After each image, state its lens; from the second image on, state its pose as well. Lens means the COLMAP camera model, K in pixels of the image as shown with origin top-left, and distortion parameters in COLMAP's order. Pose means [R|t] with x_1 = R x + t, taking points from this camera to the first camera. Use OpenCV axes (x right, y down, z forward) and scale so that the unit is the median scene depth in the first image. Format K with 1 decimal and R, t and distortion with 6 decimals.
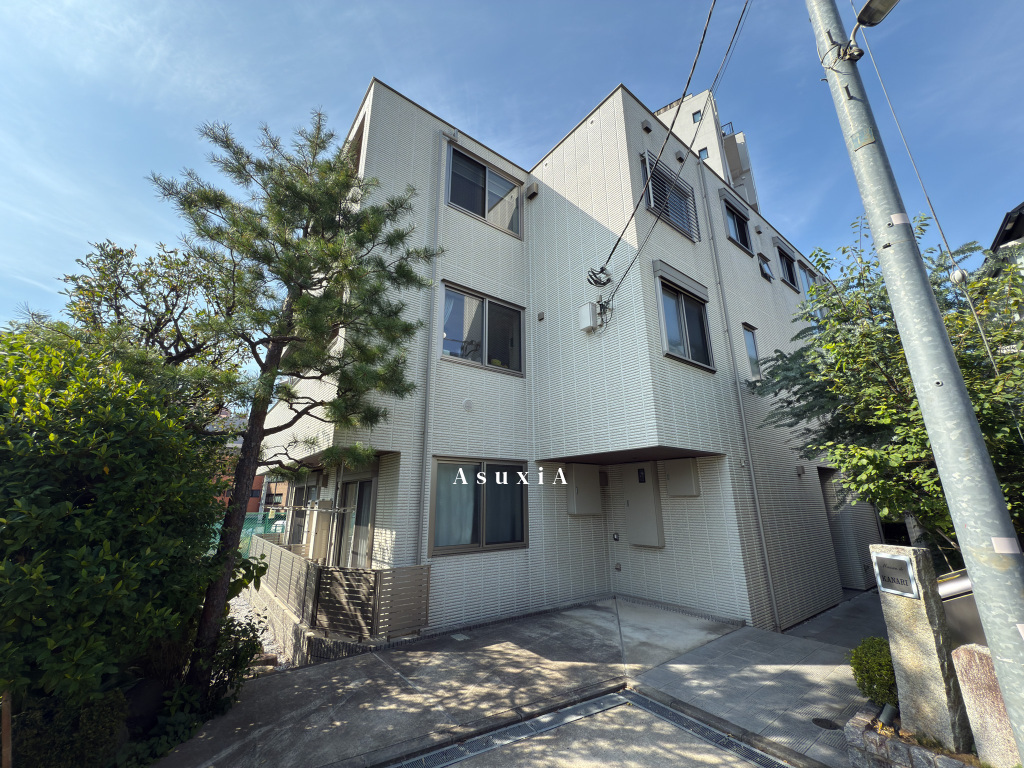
lens RADIAL K [[407.0, 0, 511.4], [0, 407.0, 384.5], [0, 0, 1]] dist [0.000035, -0.000362]
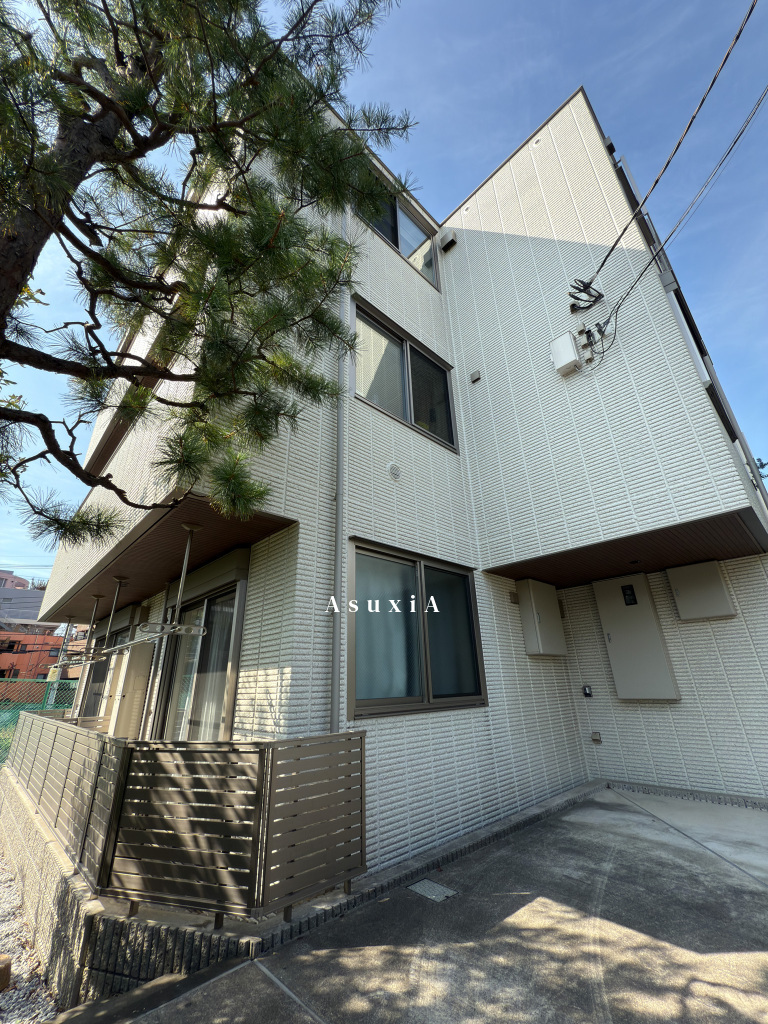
lens RADIAL K [[407.0, 0, 384.2], [0, 407.0, 510.2], [0, 0, 1]] dist [0.000035, -0.000362]
pose [[0.994898, 0.019696, 0.098940, -0.219848], [-0.007489, 0.992469, -0.122265, 0.224400], [-0.100603, 0.120900, 0.987554, 0.453526]]
